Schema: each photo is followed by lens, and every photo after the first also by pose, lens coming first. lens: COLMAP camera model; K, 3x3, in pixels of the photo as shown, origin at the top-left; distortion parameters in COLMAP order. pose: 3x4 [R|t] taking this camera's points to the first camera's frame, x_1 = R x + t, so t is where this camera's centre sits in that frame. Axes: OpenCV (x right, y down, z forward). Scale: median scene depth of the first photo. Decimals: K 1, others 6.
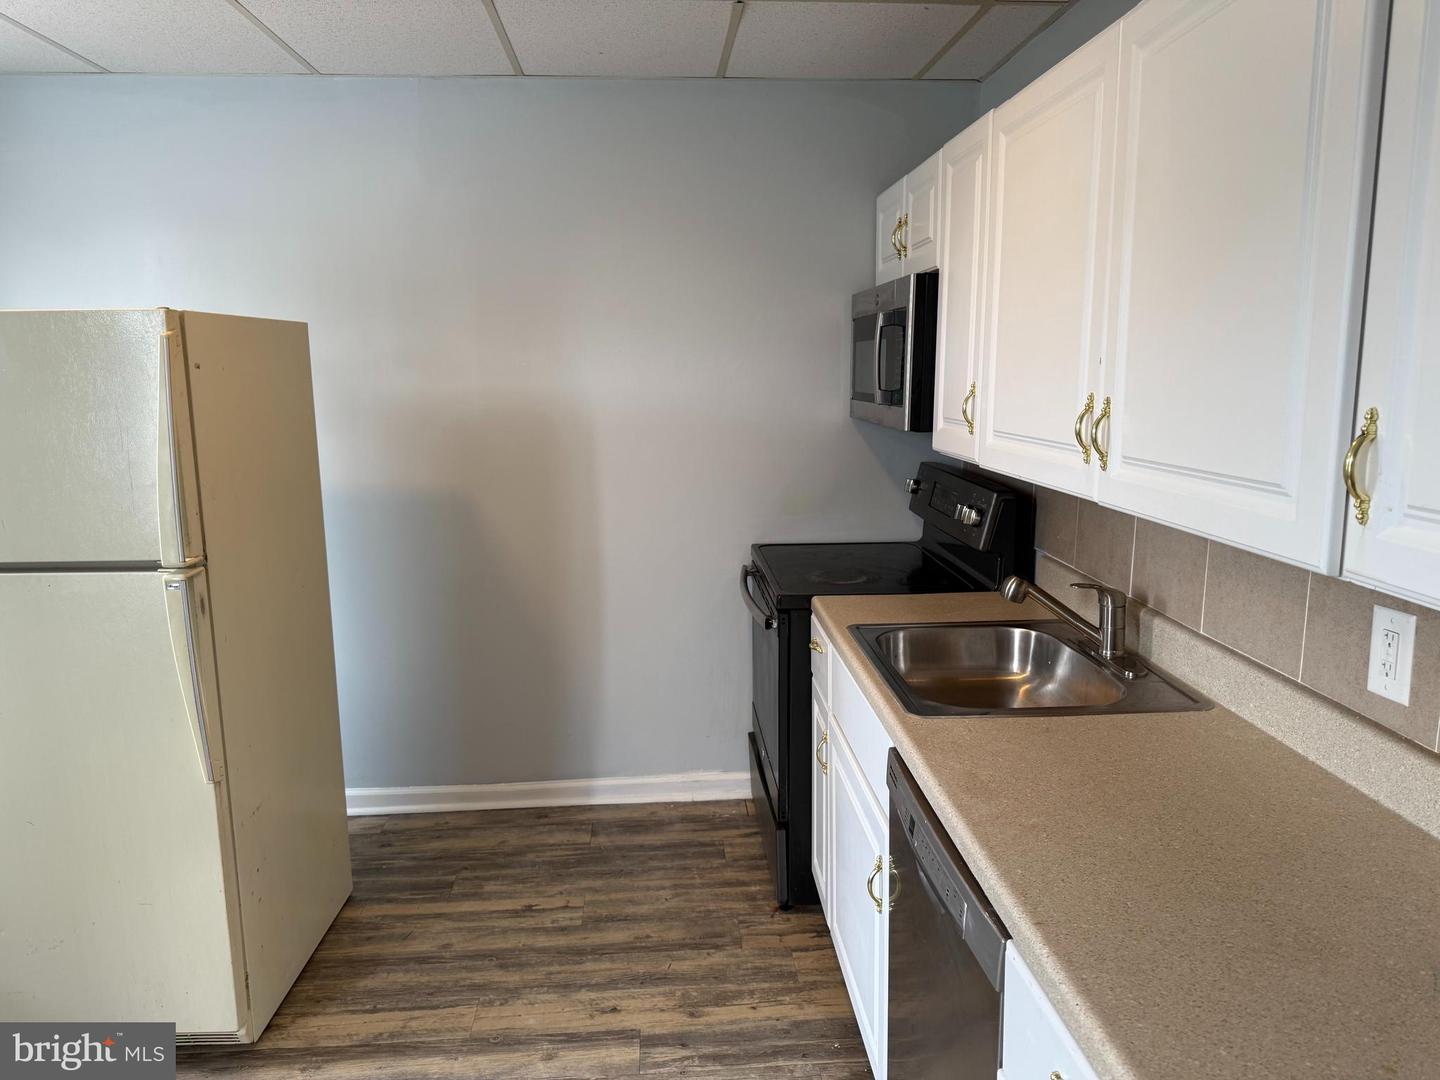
lens RADIAL K [[1019.9, 0, 713.6], [0, 1019.9, 508.6], [0, 0, 1]] dist [0.119585, -0.184786]
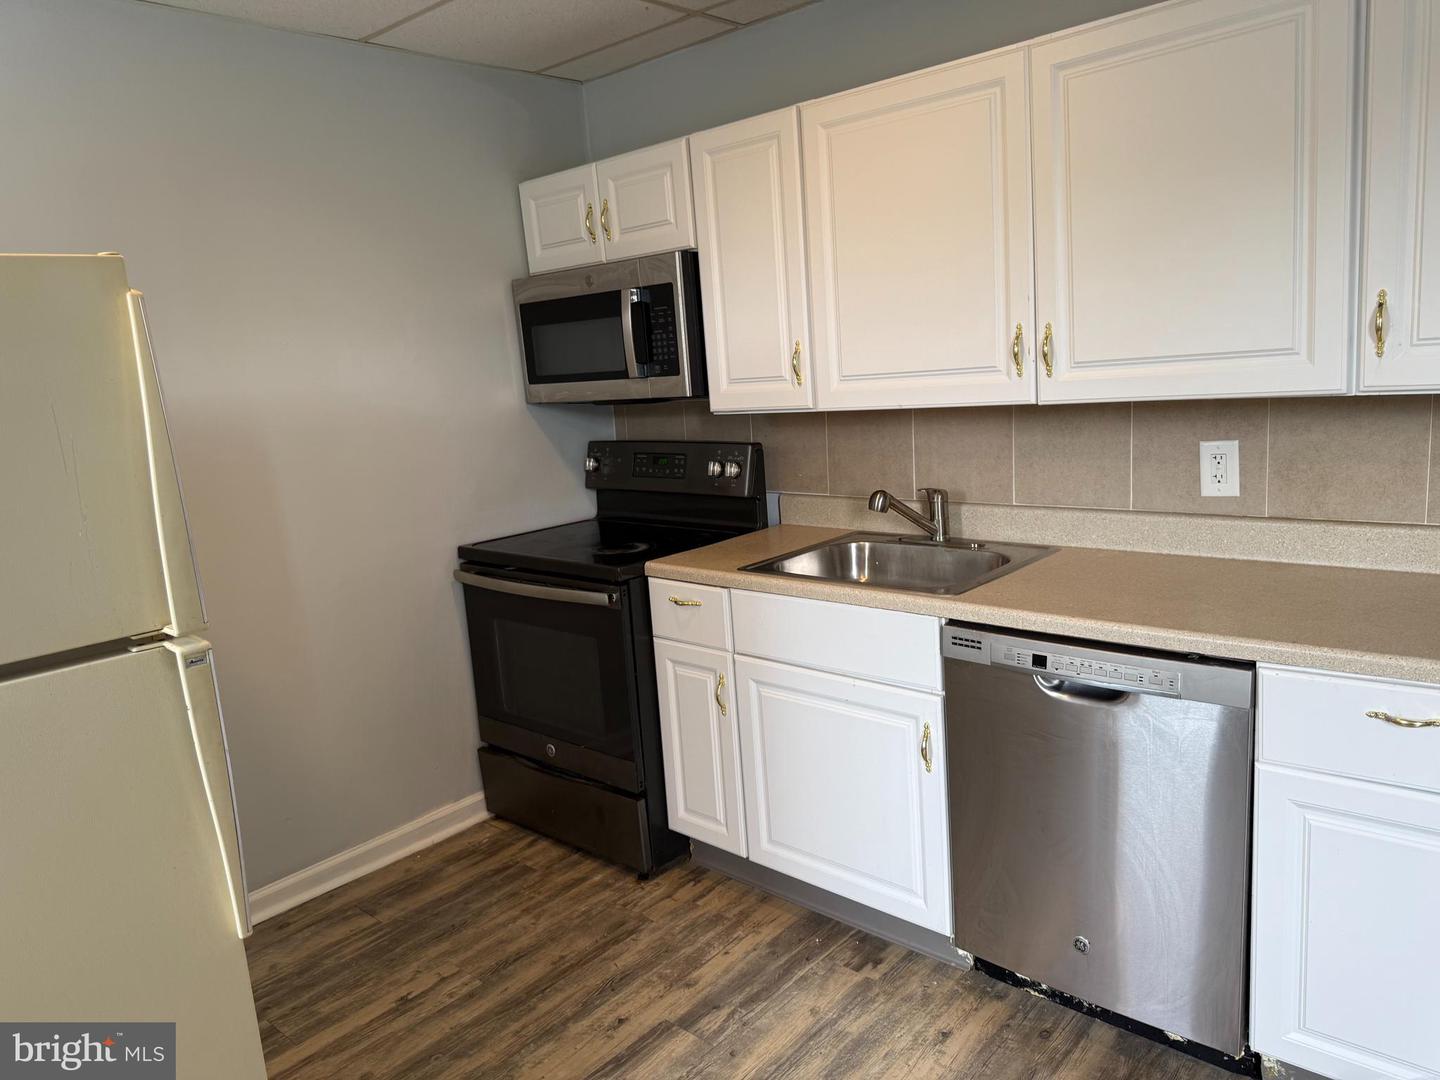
lens RADIAL K [[1019.9, 0, 713.6], [0, 1019.9, 508.6], [0, 0, 1]] dist [0.119585, -0.184786]
pose [[0.717746, -0.143496, 0.681358, -0.544002], [0.165833, 0.985605, 0.032881, 0.010242], [-0.676269, 0.089391, 0.731211, 0.196457]]
